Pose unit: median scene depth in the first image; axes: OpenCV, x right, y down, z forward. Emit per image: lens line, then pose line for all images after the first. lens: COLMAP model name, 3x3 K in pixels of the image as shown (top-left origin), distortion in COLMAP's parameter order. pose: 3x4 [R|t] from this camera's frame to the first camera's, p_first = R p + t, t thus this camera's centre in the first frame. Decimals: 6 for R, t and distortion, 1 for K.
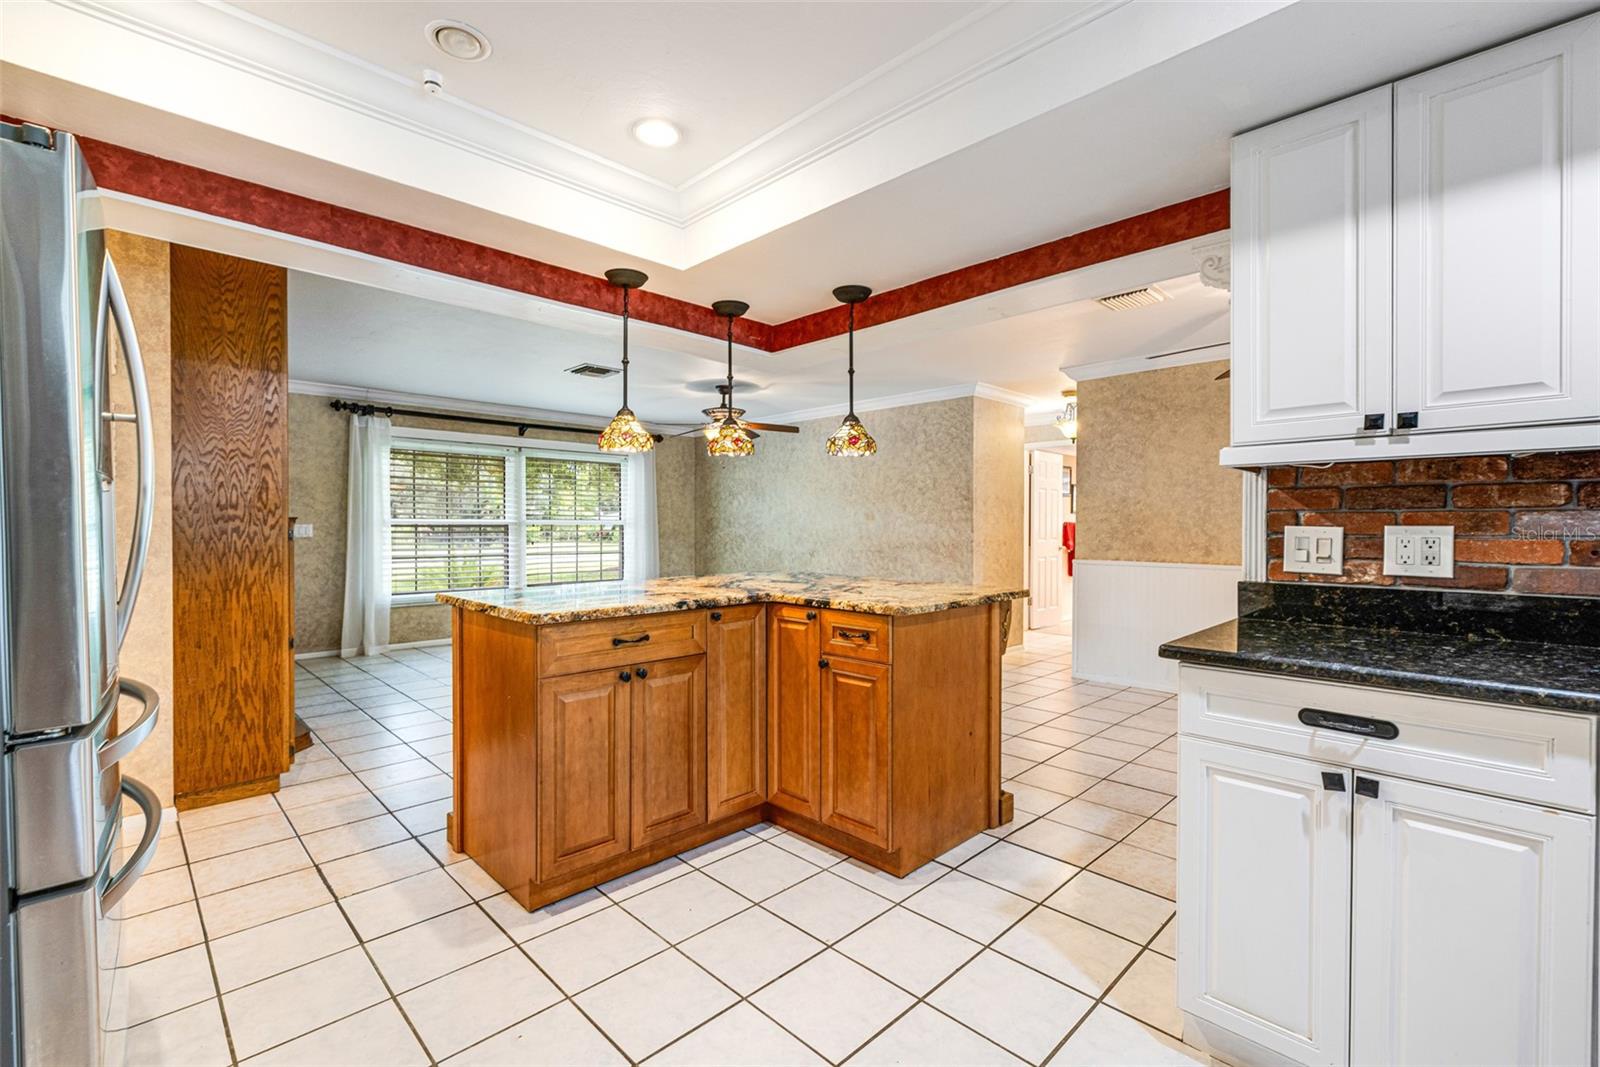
lens RADIAL K [[711.5, 0, 813.9], [0, 711.5, 530.9], [0, 0, 1]] dist [-0.001316, -0.000333]
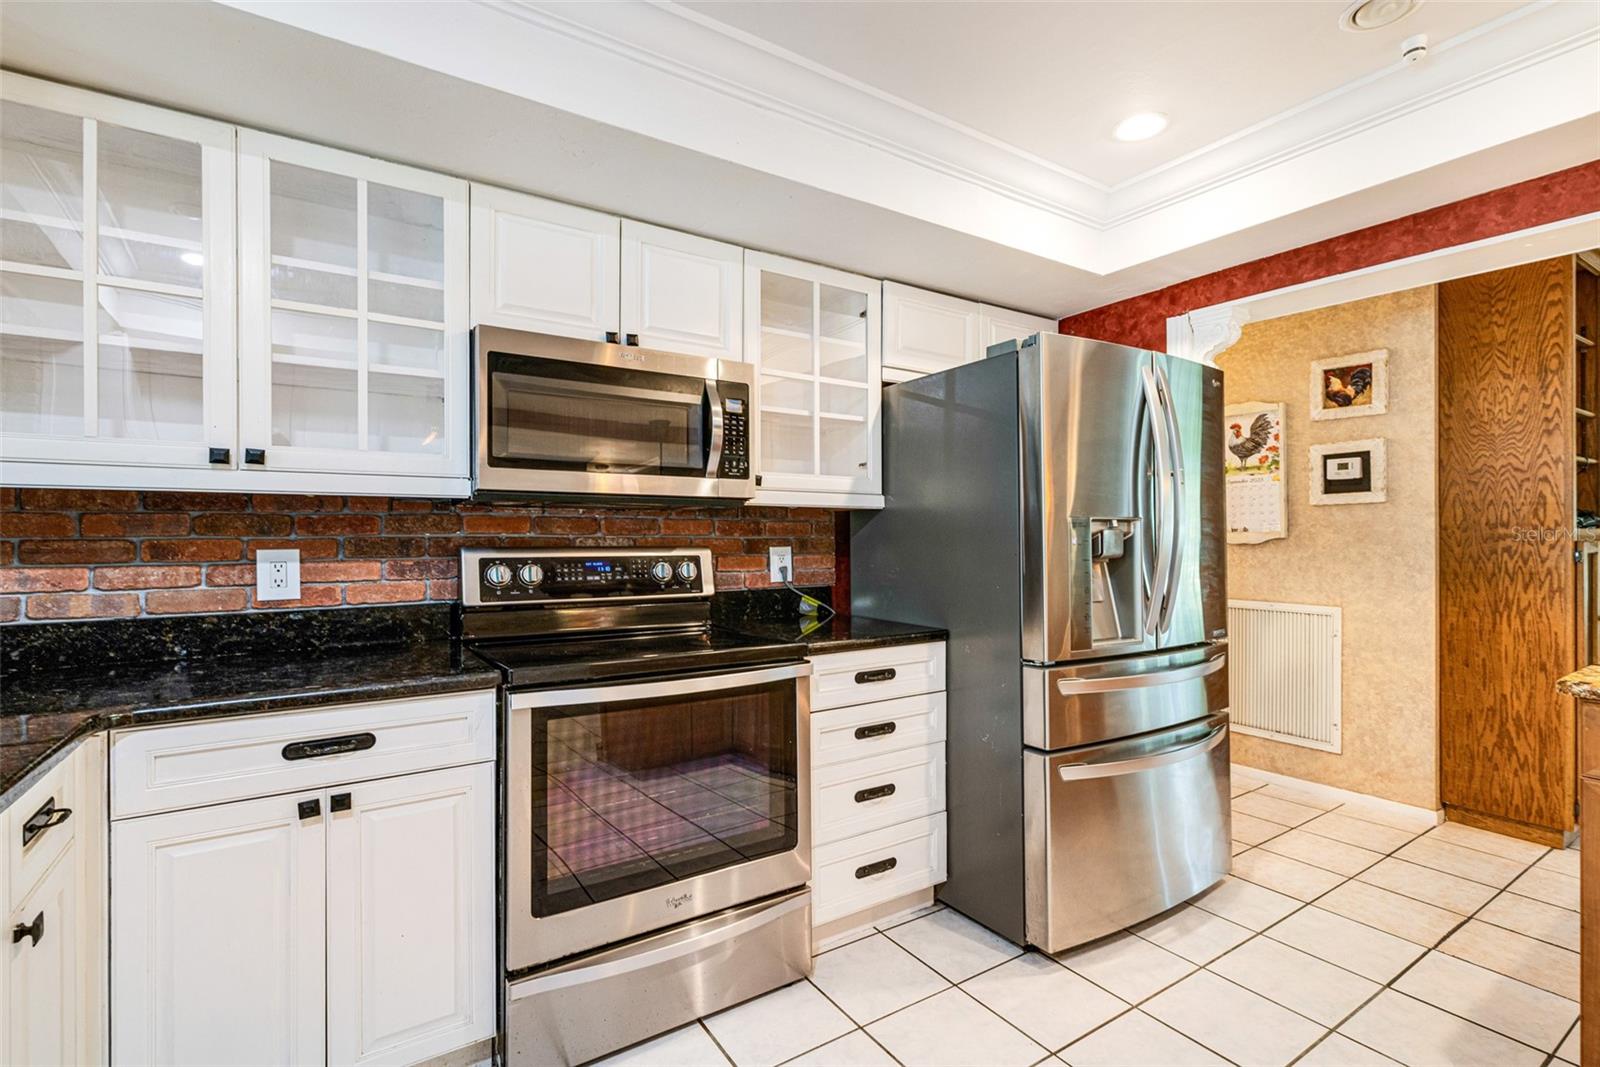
lens RADIAL K [[726.0, 0, 816.0], [0, 726.0, 536.1], [0, 0, 1]] dist [-0.000803, -0.000434]
pose [[-0.208651, -0.000463, -0.977990, 0.189189], [-0.006653, 0.999977, 0.000946, -0.008313], [0.977968, 0.006704, -0.208649, 0.176086]]
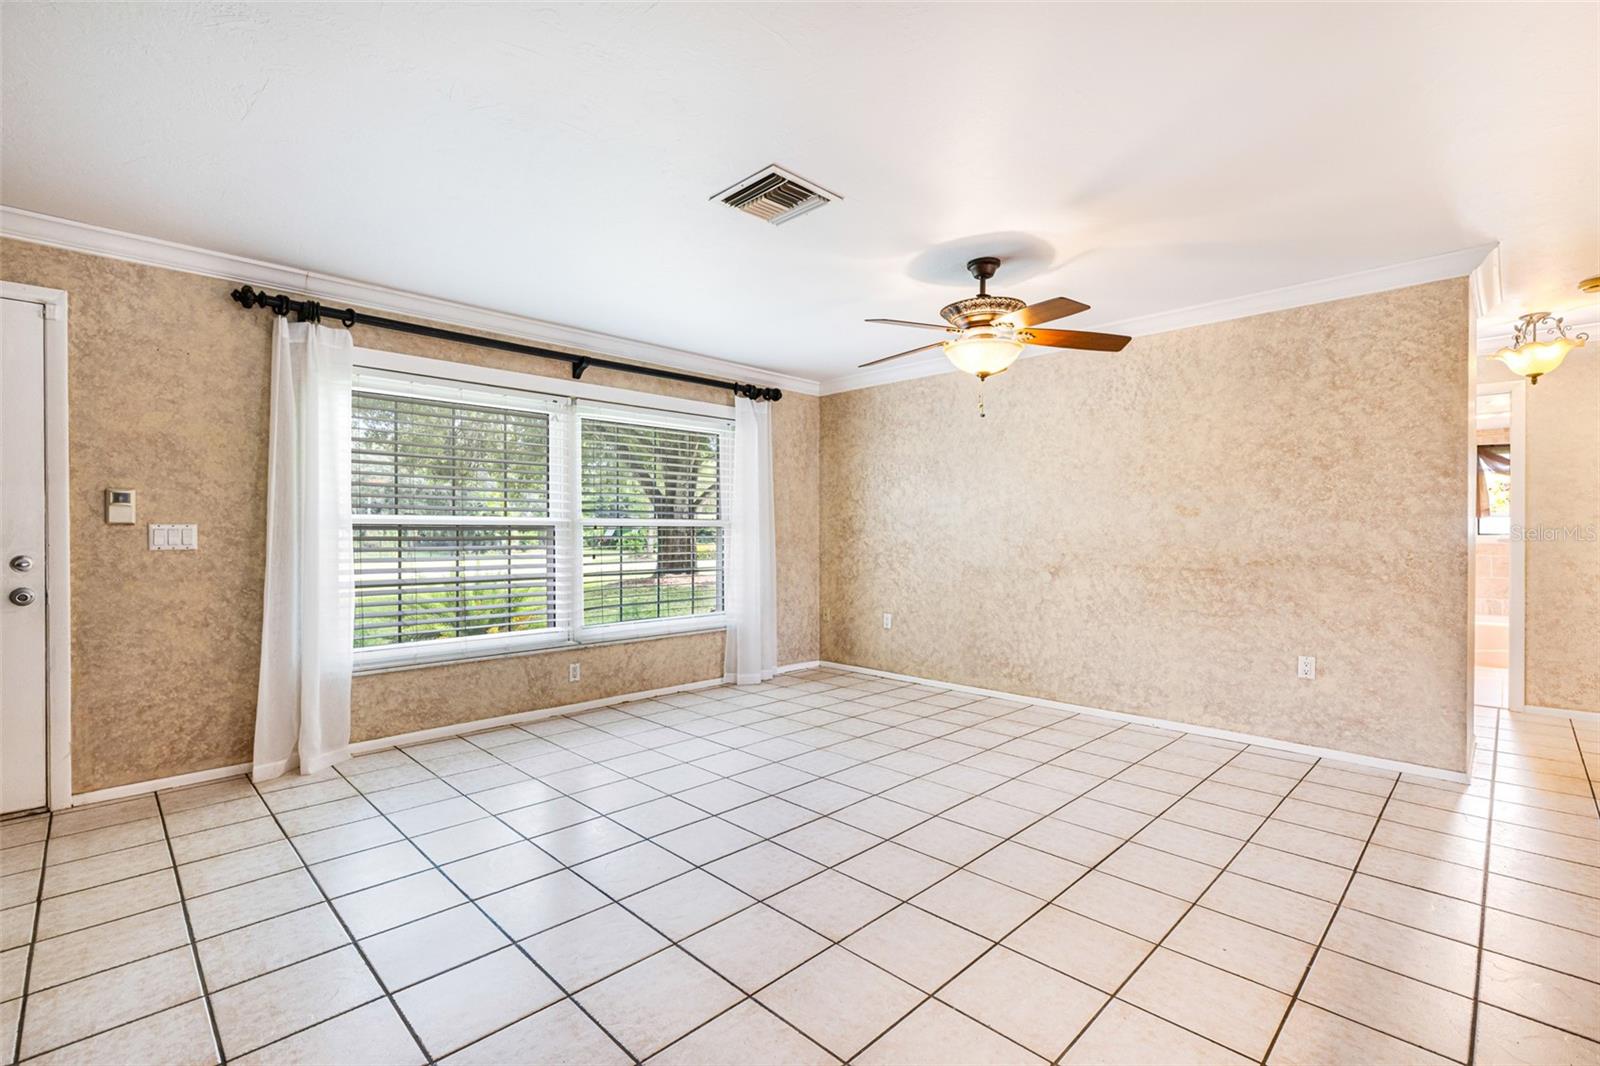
lens RADIAL K [[714.3, 0, 815.7], [0, 714.3, 534.7], [0, 0, 1]] dist [-0.001534, 0.000067]
pose [[0.999954, -0.002557, 0.009204, -0.320280], [0.002581, 0.999993, -0.002535, 0.000738], [-0.009198, 0.002559, 0.999954, 0.587937]]
